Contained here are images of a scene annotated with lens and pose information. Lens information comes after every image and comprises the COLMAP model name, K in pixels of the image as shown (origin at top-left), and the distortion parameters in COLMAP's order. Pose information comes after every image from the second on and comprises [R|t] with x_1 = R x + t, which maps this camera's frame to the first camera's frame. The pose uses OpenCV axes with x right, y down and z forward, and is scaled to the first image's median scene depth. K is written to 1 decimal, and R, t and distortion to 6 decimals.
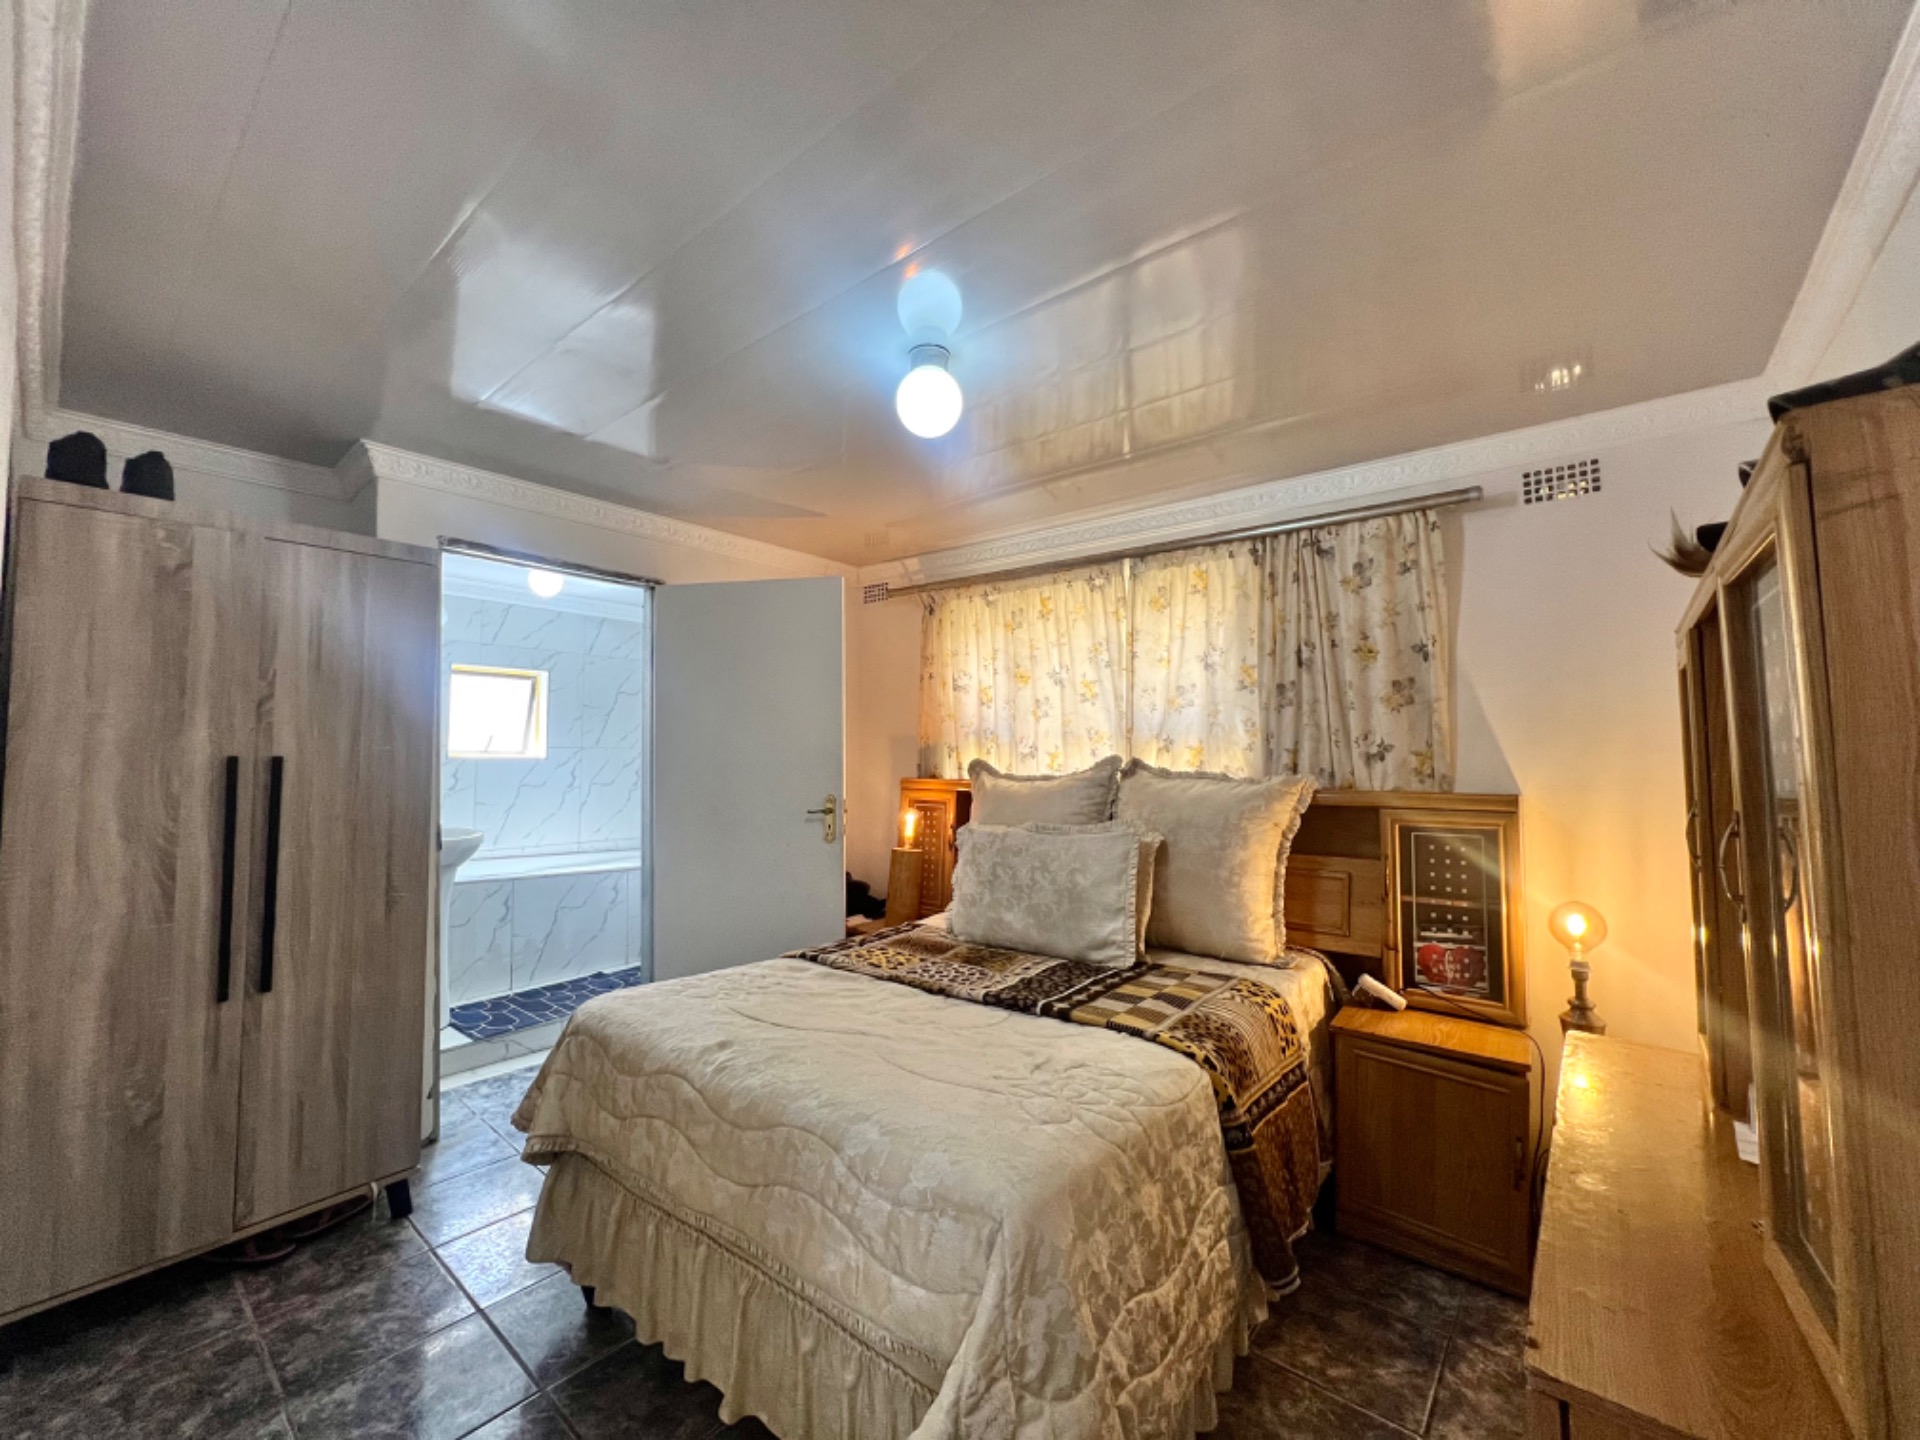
lens RADIAL K [[774.6, 0, 949.9], [0, 774.6, 716.4], [0, 0, 1]] dist [-0.000511, 0.001050]
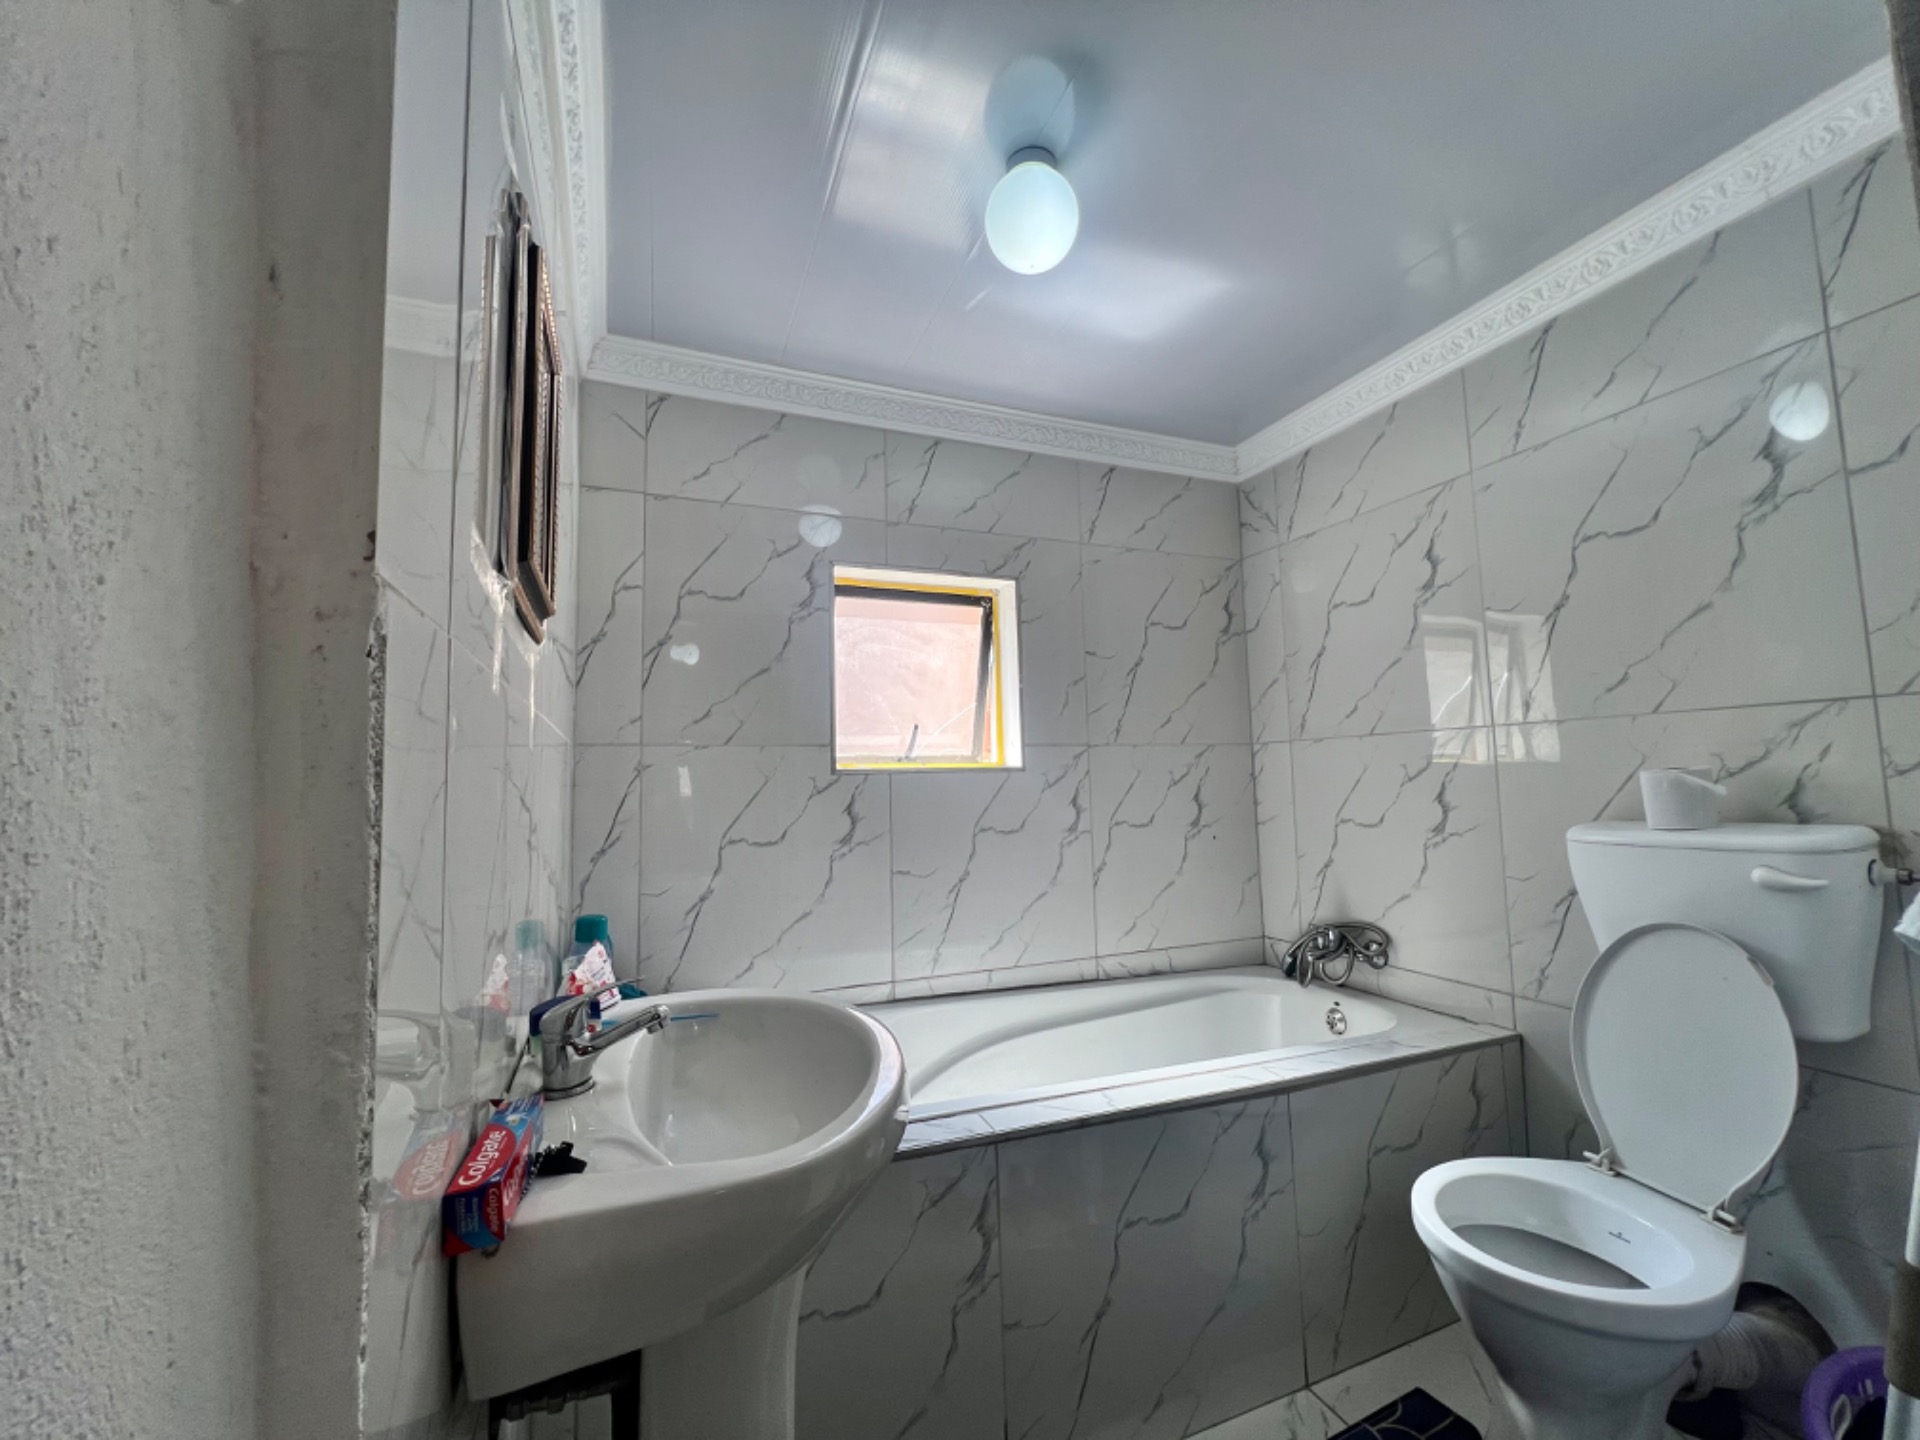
lens RADIAL K [[774.6, 0, 958.1], [0, 774.6, 721.3], [0, 0, 1]] dist [-0.000511, 0.001050]
pose [[0.885368, -0.061823, -0.460762, -0.341093], [0.052116, 0.998070, -0.033775, 0.038813], [0.461960, 0.005890, 0.886881, 0.575908]]
